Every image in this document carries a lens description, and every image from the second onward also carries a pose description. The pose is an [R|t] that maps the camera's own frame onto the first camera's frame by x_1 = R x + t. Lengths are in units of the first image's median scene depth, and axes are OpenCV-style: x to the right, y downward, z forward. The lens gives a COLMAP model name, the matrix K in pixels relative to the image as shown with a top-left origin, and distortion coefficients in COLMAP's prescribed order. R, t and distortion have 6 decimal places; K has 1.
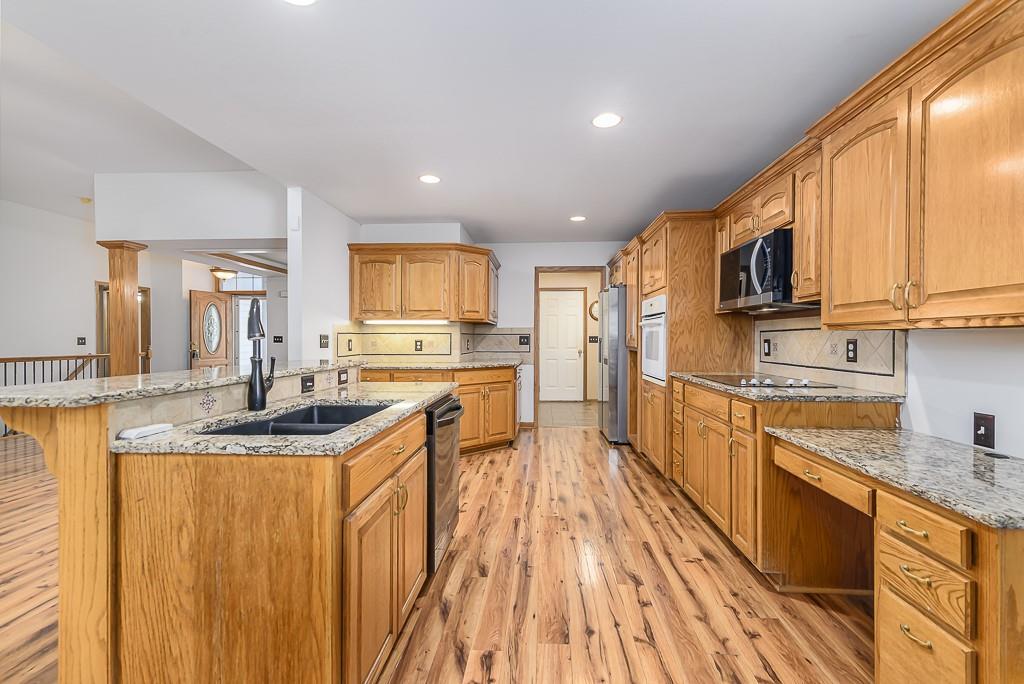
lens RADIAL K [[463.4, 0, 512.0], [0, 463.4, 342.0], [0, 0, 1]] dist [-0.000180, -0.000049]
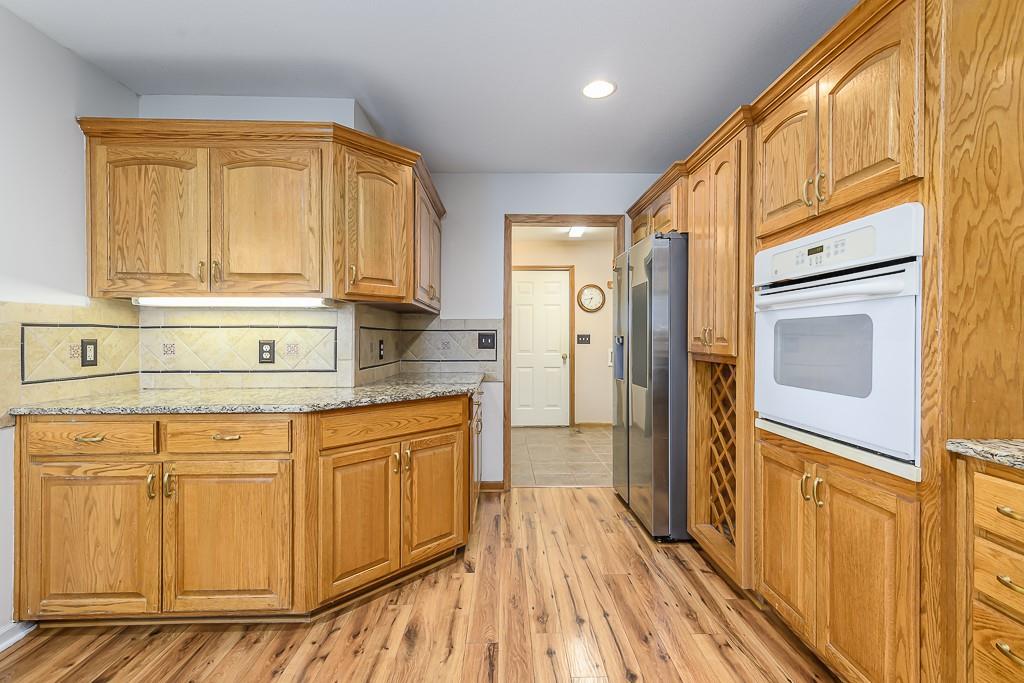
lens RADIAL K [[463.4, 0, 512.0], [0, 463.4, 341.5], [0, 0, 1]] dist [-0.000180, -0.000049]
pose [[0.996378, -0.001906, 0.085017, 0.010728], [0.001960, 0.999998, -0.000552, -0.003019], [-0.085016, 0.000717, 0.996379, 0.534272]]
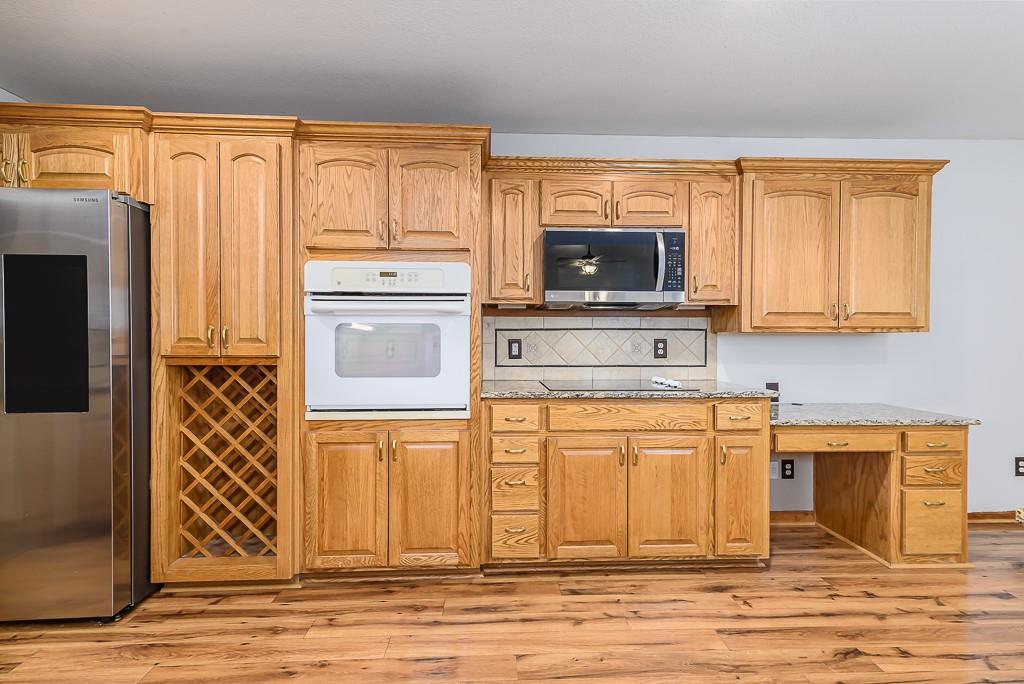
lens RADIAL K [[458.5, 0, 510.1], [0, 458.5, 345.1], [0, 0, 1]] dist [0.011516, 0.000311]
pose [[-0.111588, -0.012757, 0.993673, -0.201427], [0.005728, 0.999893, 0.013480, -0.004409], [-0.993738, 0.007196, -0.111503, 0.777173]]
